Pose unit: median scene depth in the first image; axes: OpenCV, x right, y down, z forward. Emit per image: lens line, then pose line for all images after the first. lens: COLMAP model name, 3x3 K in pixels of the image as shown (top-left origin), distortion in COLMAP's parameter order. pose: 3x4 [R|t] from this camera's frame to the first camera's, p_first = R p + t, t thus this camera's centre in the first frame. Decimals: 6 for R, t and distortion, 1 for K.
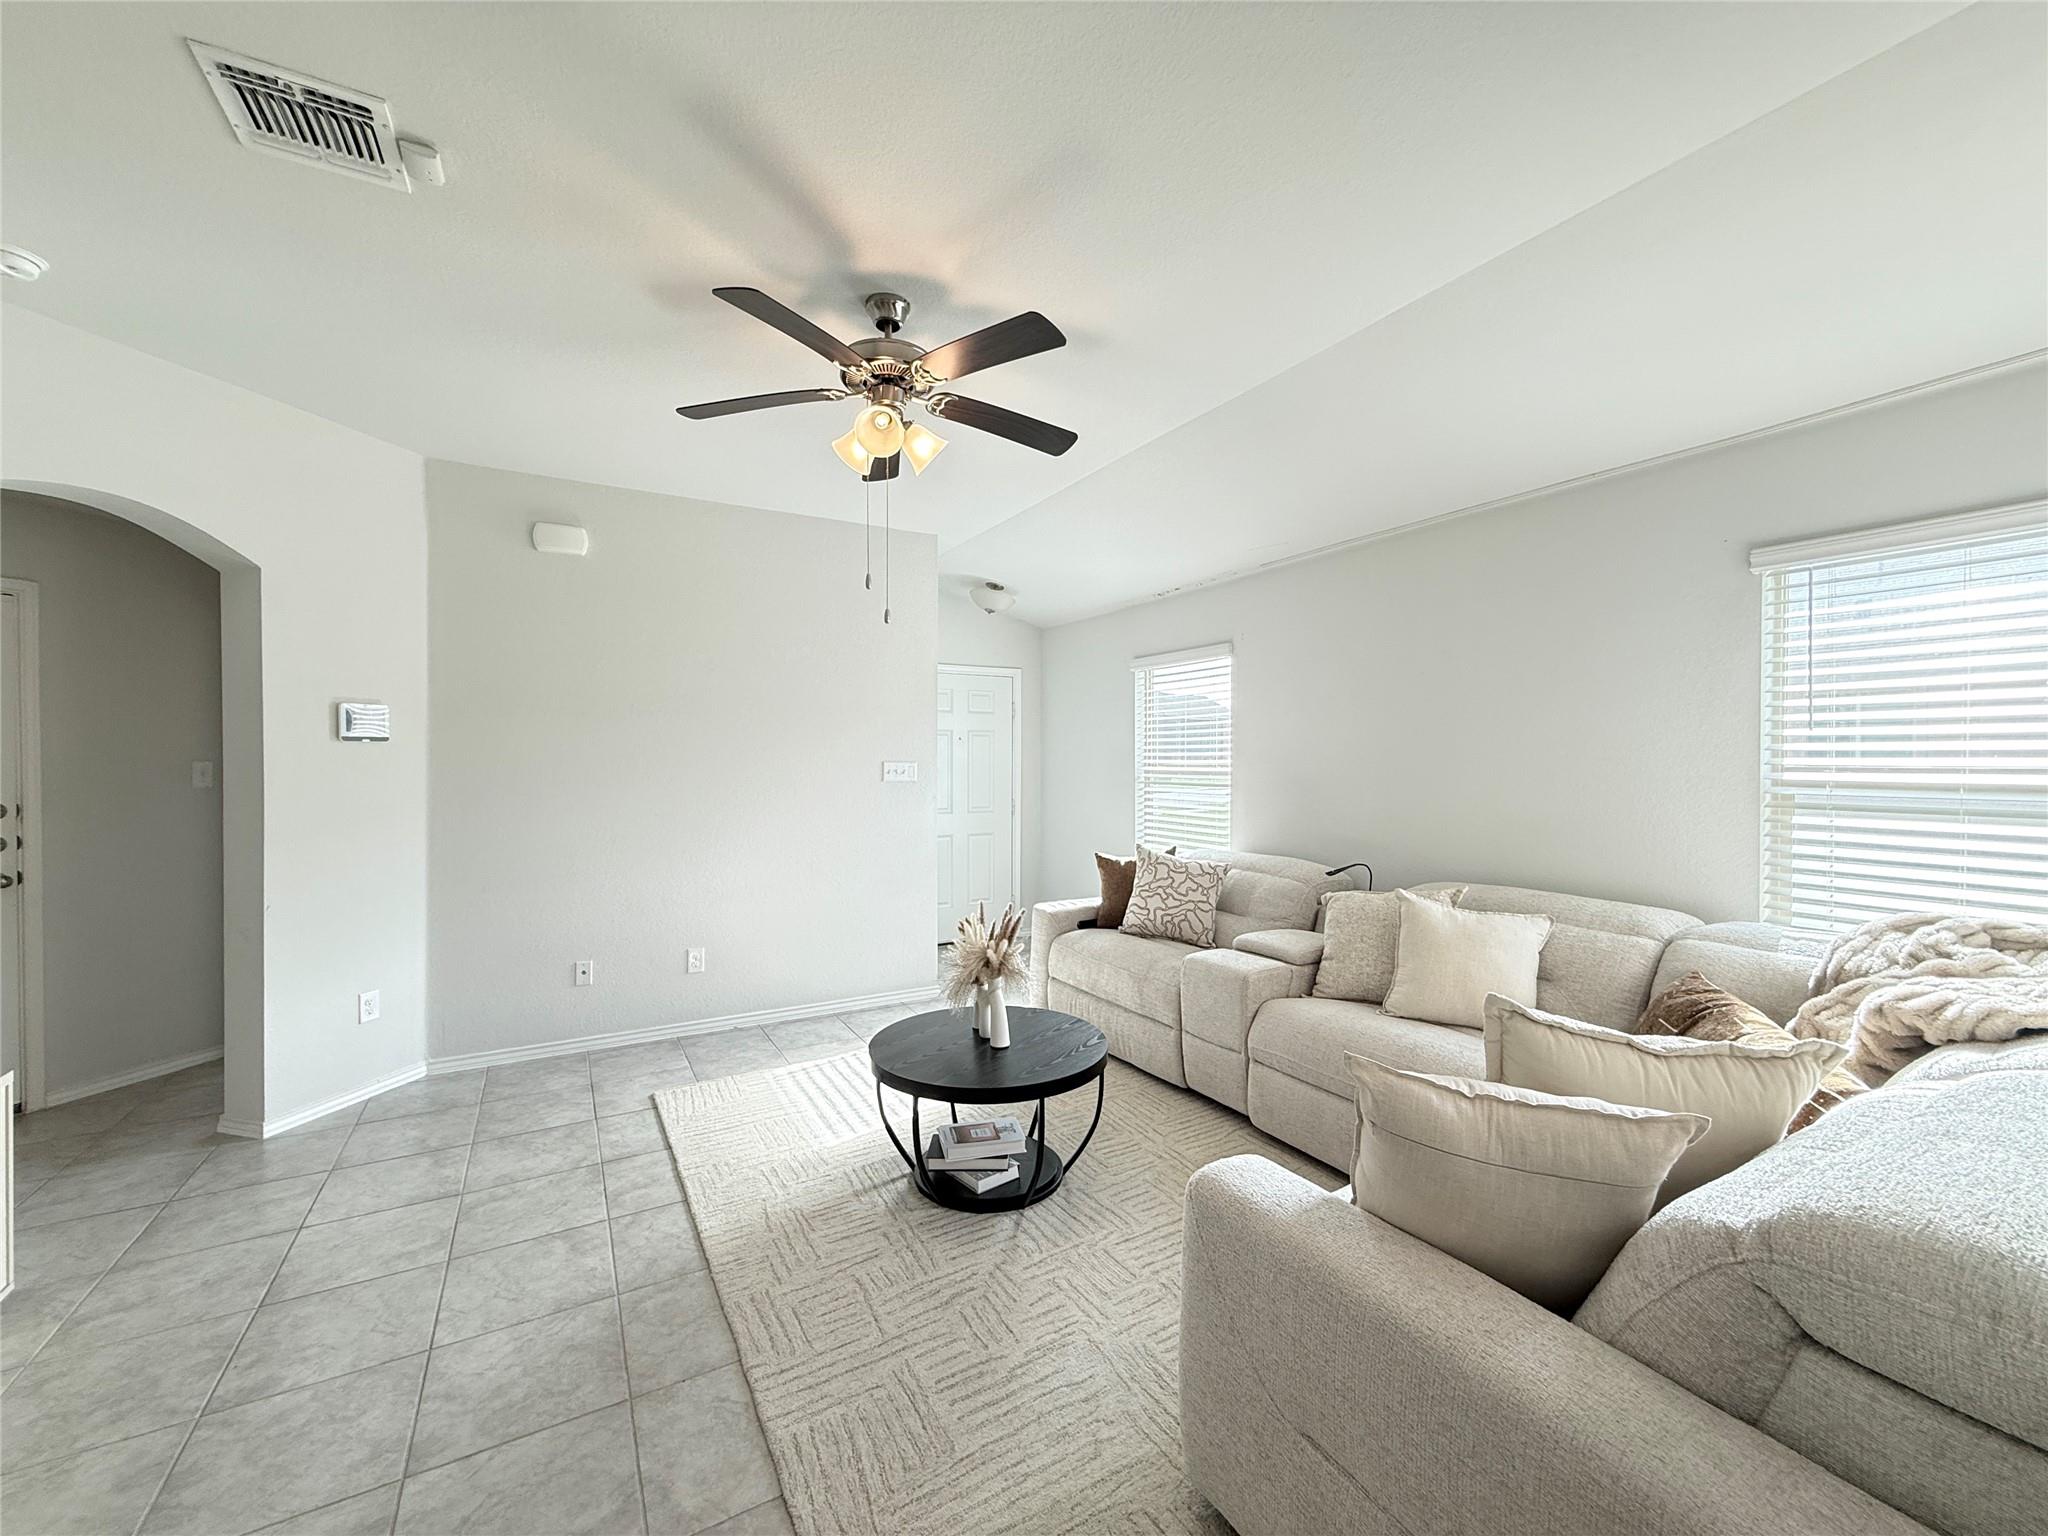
lens RADIAL K [[816.2, 0, 1016.3], [0, 816.2, 766.3], [0, 0, 1]] dist [-0.001837, 0.000462]
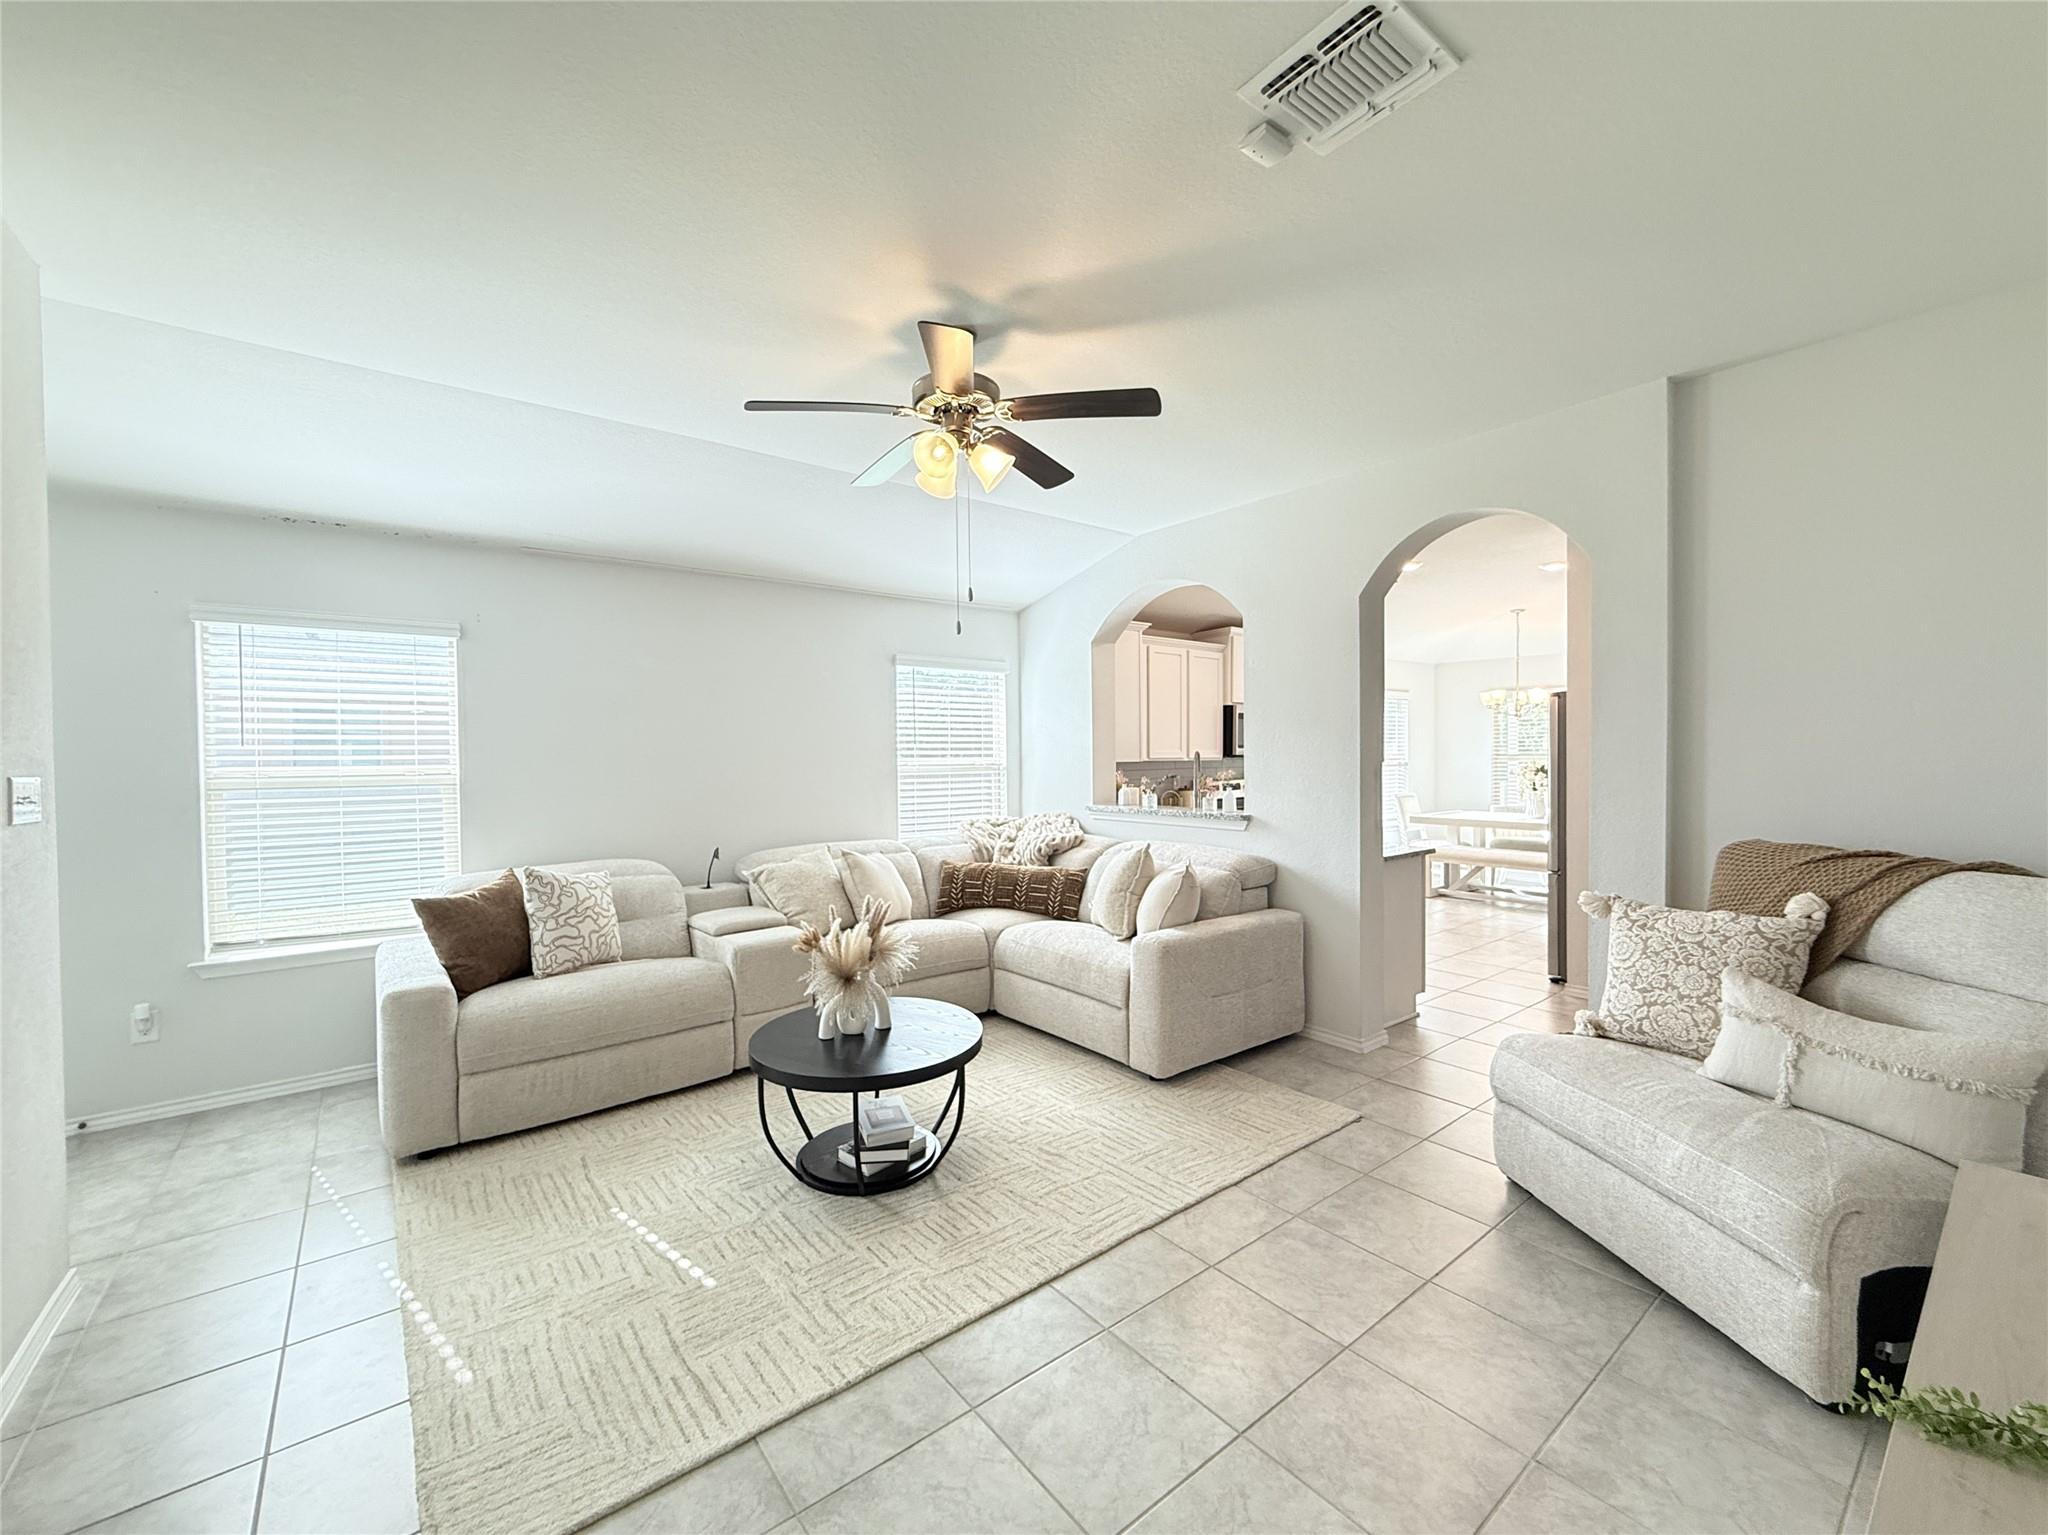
lens RADIAL K [[826.2, 0, 1020.5], [0, 826.2, 767.2], [0, 0, 1]] dist [-0.000866, 0.000176]
pose [[-0.142280, -0.016574, 0.989688, -1.165270], [0.016511, 0.999681, 0.019115, -0.019019], [-0.989689, 0.019060, -0.141961, 1.009640]]
